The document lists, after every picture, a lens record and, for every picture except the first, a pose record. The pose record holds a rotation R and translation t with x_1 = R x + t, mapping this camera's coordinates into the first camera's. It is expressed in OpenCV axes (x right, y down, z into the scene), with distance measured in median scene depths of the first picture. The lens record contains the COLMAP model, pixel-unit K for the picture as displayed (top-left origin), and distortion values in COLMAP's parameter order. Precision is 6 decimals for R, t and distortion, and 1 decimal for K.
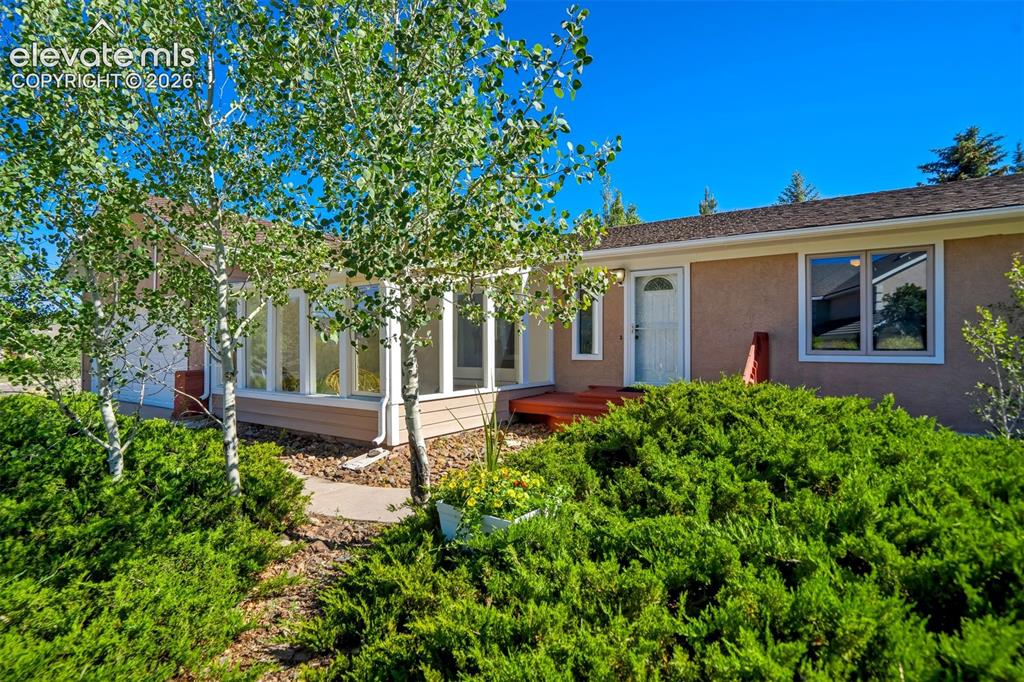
lens RADIAL K [[495.1, 0, 512.0], [0, 495.1, 341.0], [0, 0, 1]] dist [-0.001497, 0.000012]
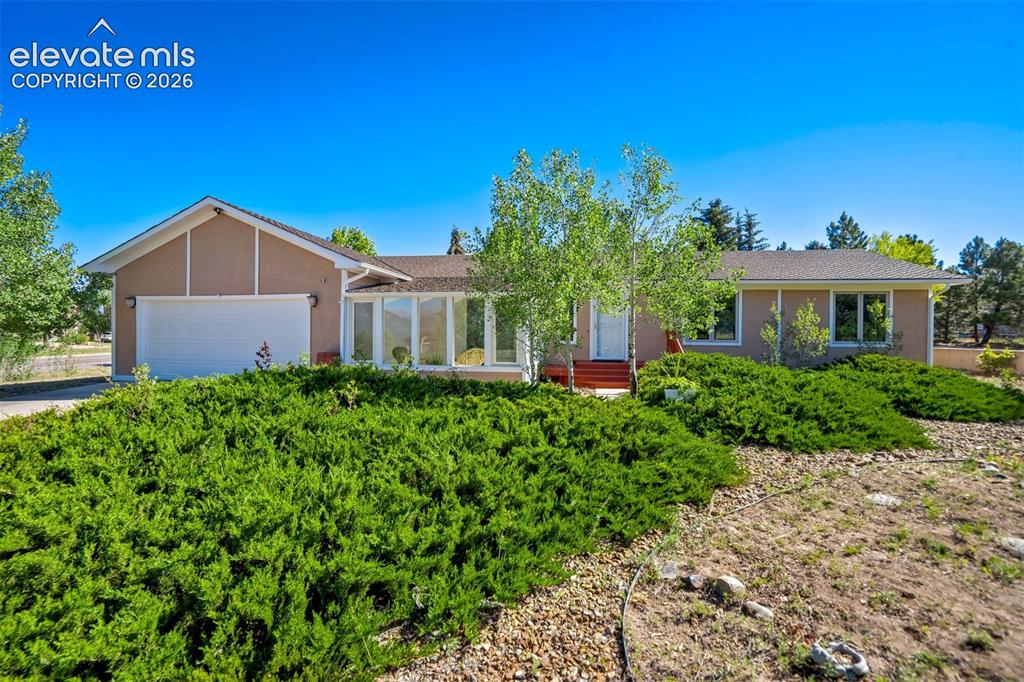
lens RADIAL K [[495.1, 0, 512.0], [0, 495.1, 341.0], [0, 0, 1]] dist [-0.001497, 0.000012]
pose [[0.917587, 0.000690, 0.397535, -0.539539], [-0.004659, 0.999949, 0.009016, 0.007268], [-0.397508, -0.010125, 0.917543, -0.333049]]
